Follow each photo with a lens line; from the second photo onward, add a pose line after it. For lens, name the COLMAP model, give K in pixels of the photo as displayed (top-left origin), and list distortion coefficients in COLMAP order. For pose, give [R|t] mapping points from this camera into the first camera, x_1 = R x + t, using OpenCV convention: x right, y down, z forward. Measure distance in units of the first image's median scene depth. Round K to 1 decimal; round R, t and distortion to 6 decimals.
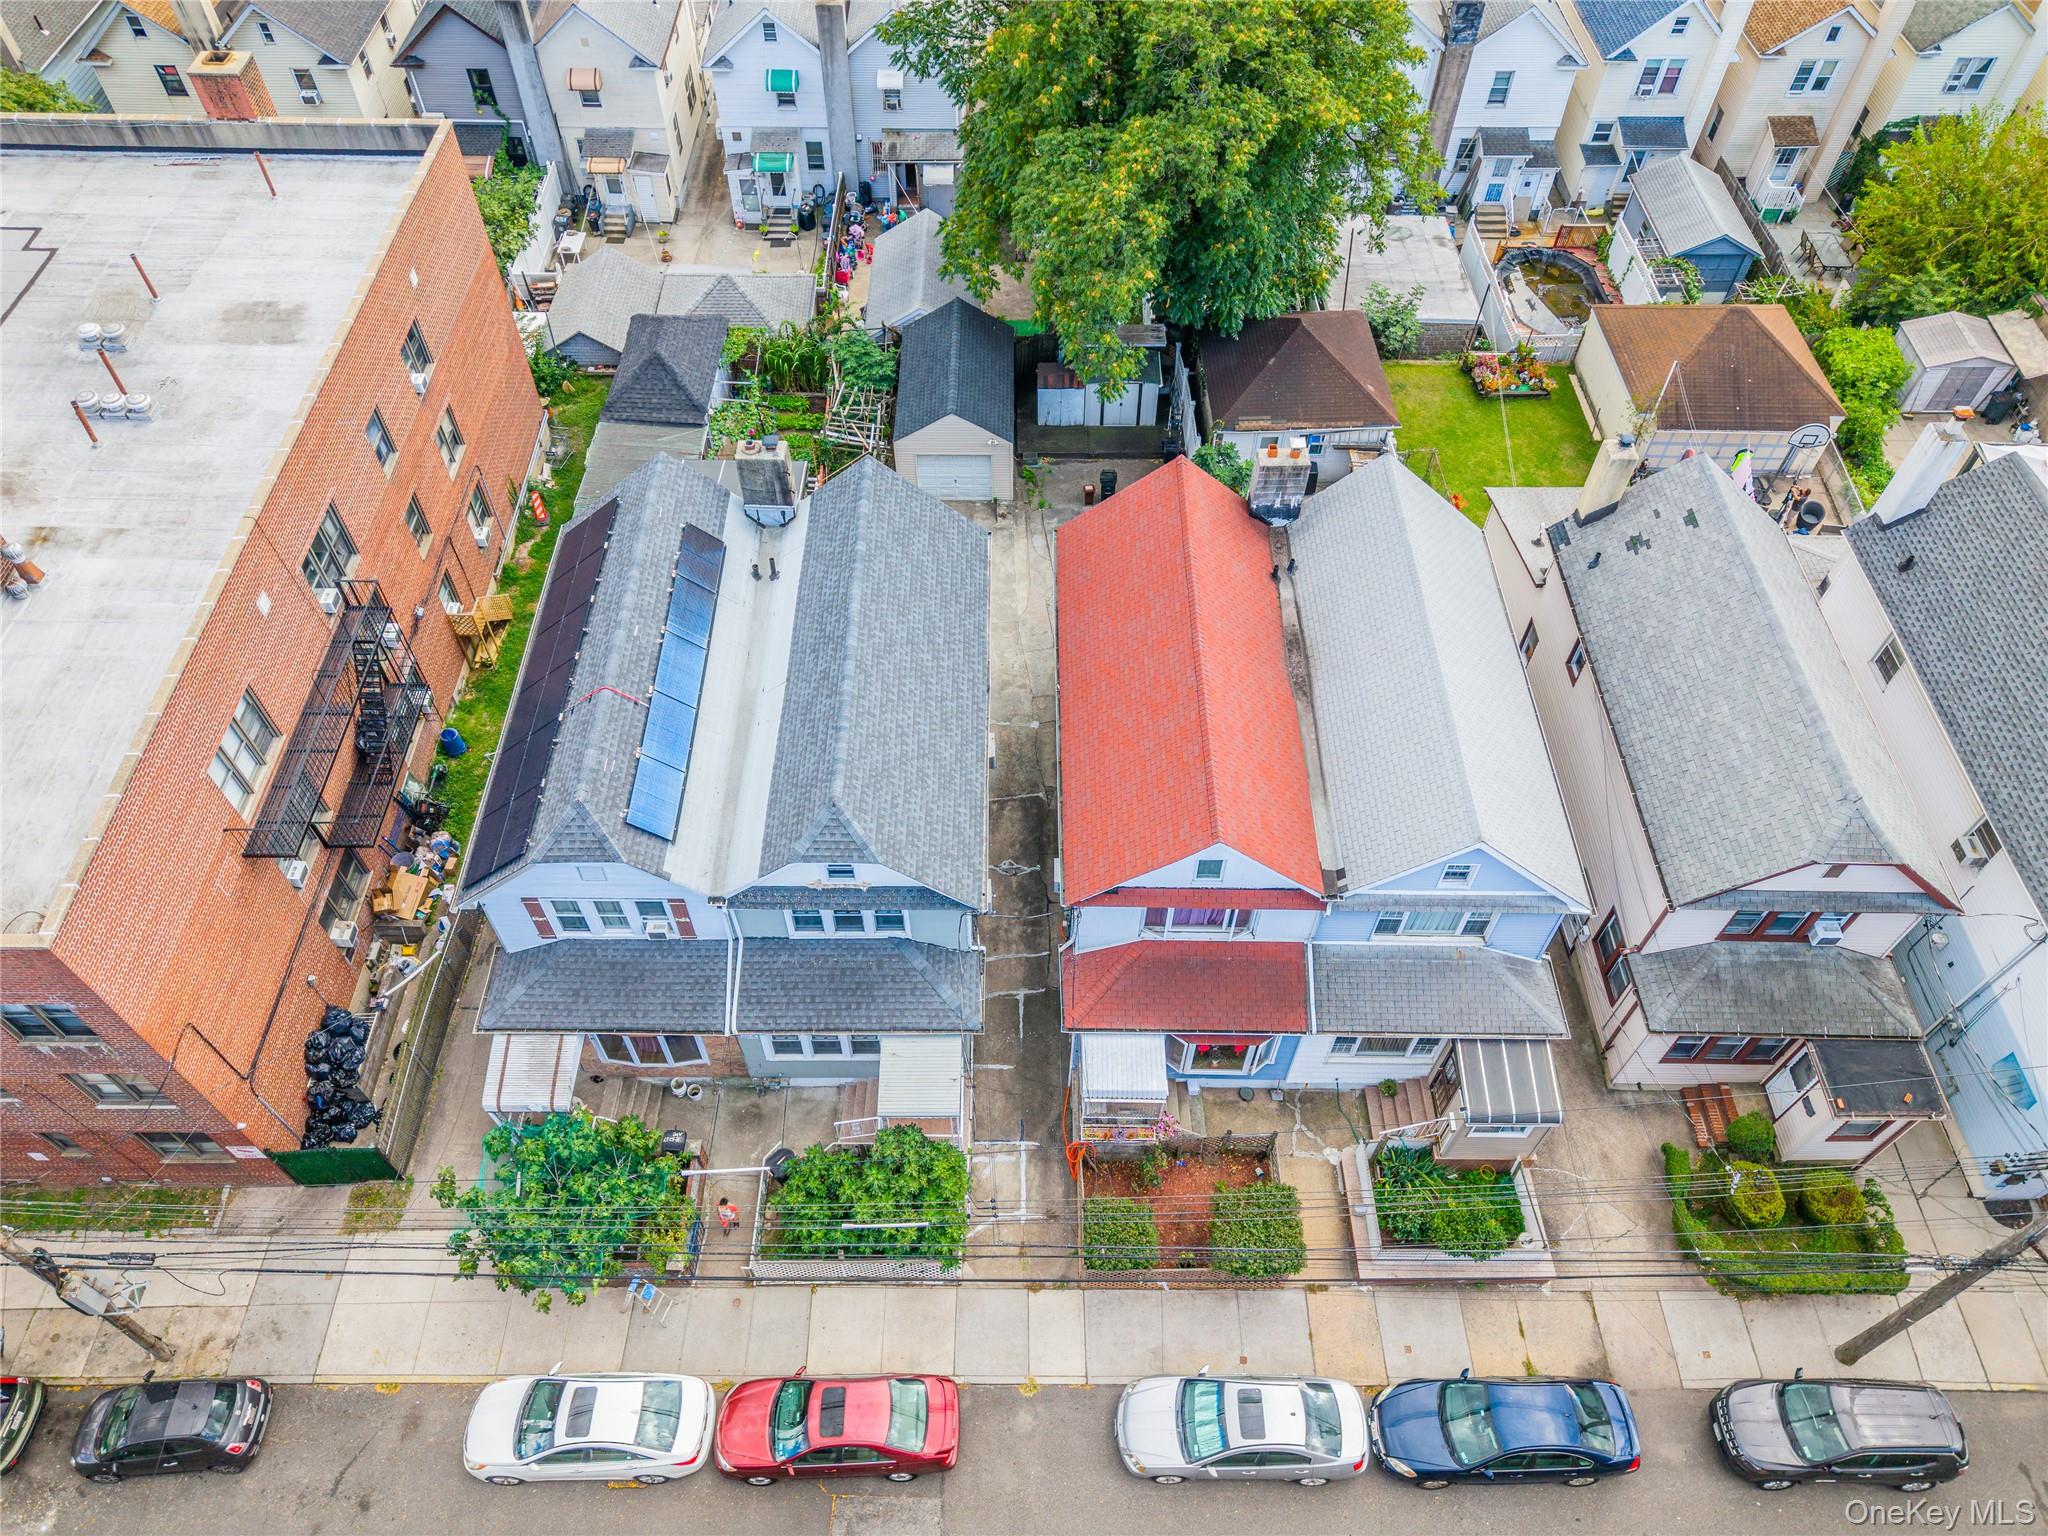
lens RADIAL K [[1364.9, 0, 999.5], [0, 1364.9, 766.8], [0, 0, 1]] dist [0.029224, -0.007937]
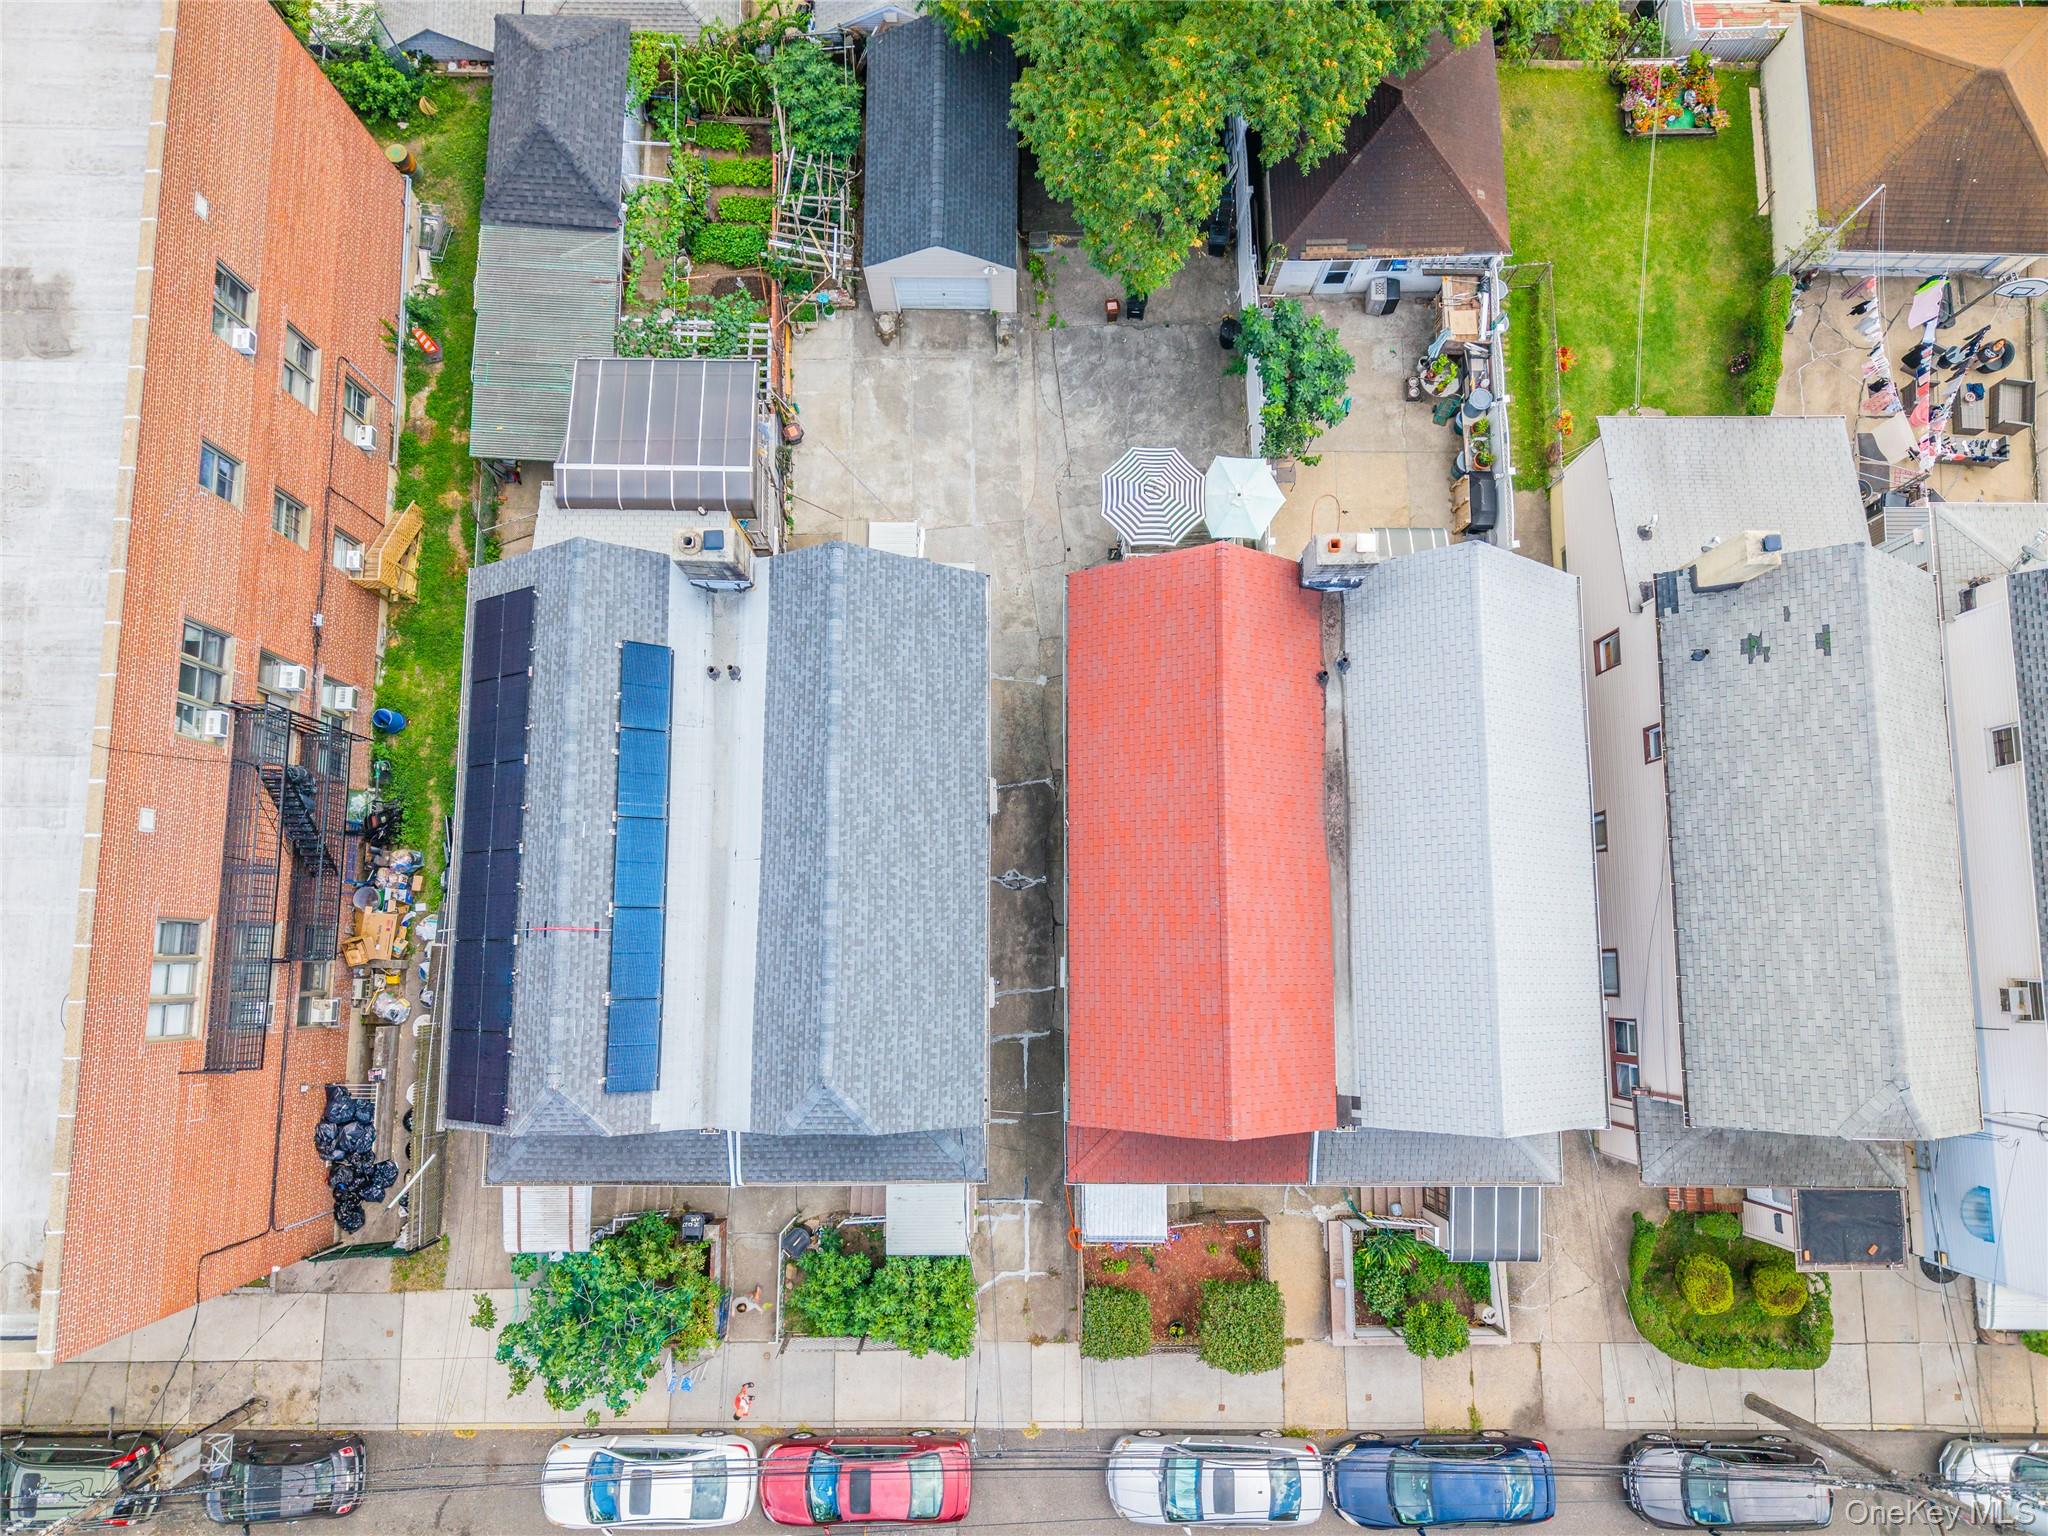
lens RADIAL K [[1418.3, 0, 1024.0], [0, 1418.3, 768.0], [0, 0, 1]] dist [0.026527, -0.004073]
pose [[0.999934, -0.006383, 0.009521, 0.006739], [0.001013, 0.876588, 0.481240, -0.542160], [-0.011418, -0.481199, 0.876537, 0.208461]]
